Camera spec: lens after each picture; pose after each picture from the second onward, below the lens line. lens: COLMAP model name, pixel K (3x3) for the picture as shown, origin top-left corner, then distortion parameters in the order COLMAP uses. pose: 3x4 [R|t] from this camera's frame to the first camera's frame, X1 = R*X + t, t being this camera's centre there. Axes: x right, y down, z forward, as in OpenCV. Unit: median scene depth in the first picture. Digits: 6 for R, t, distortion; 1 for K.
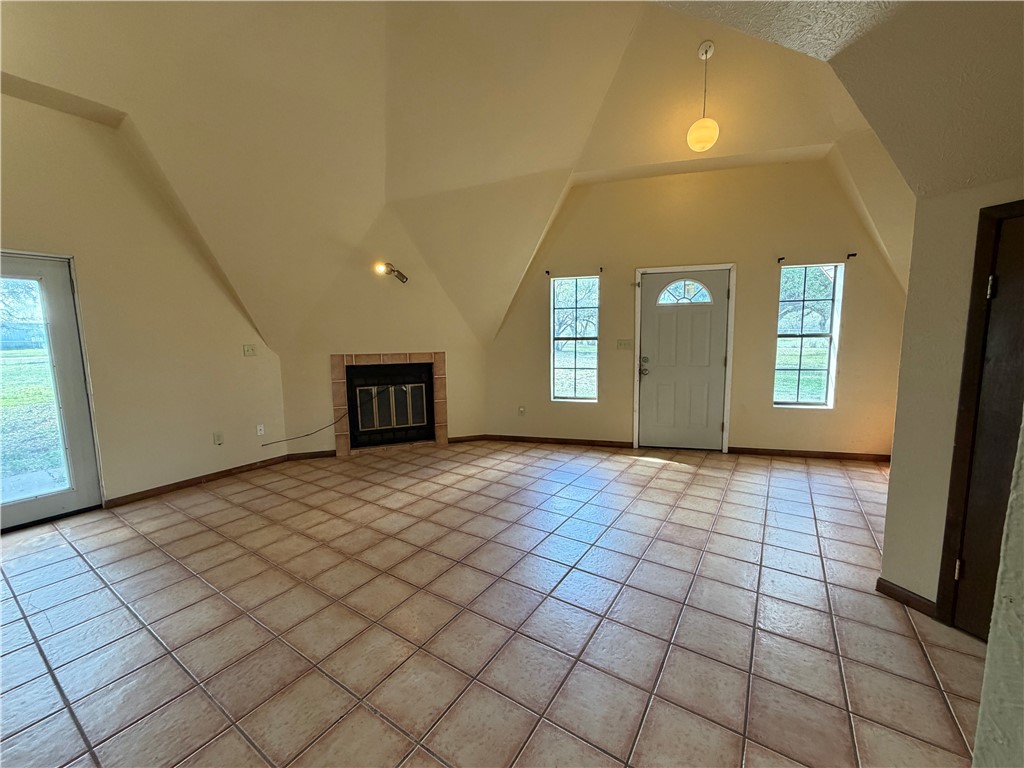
lens RADIAL K [[405.7, 0, 512.0], [0, 405.7, 384.0], [0, 0, 1]] dist [0.000585, -0.000189]
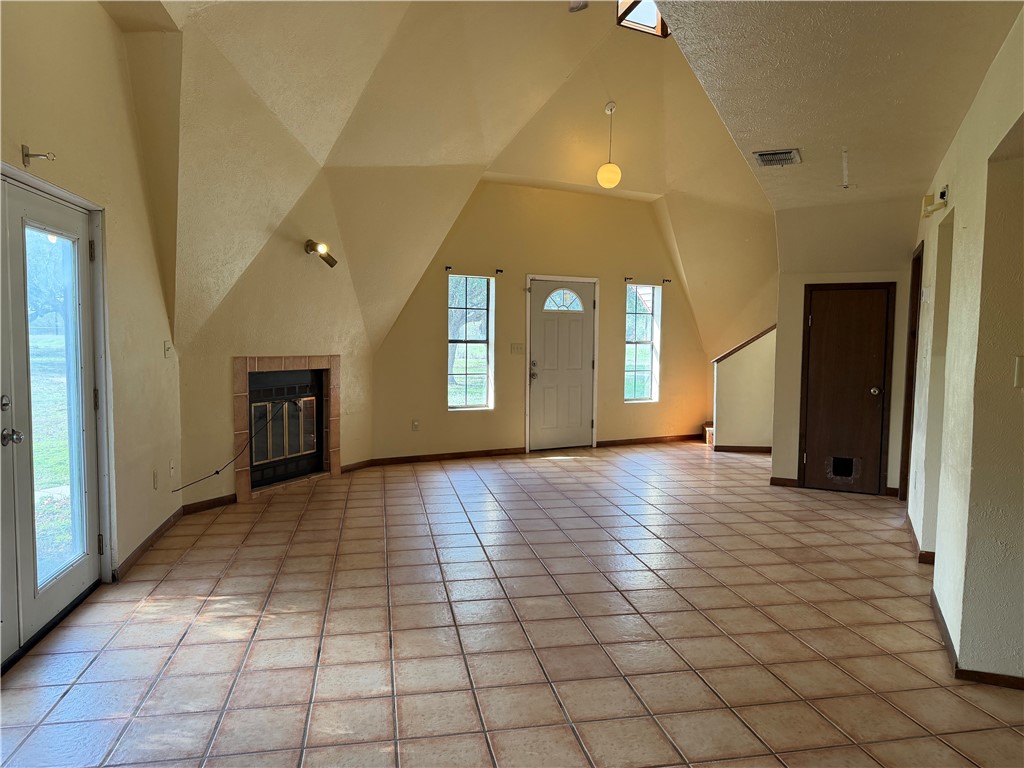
lens RADIAL K [[709.7, 0, 512.0], [0, 709.7, 384.0], [0, 0, 1]] dist [0.130937, -0.000901]
pose [[0.719507, -0.023800, 0.694077, -0.970963], [0.060576, 0.997754, -0.028581, 0.039791], [-0.691839, 0.062609, 0.719333, -0.242183]]
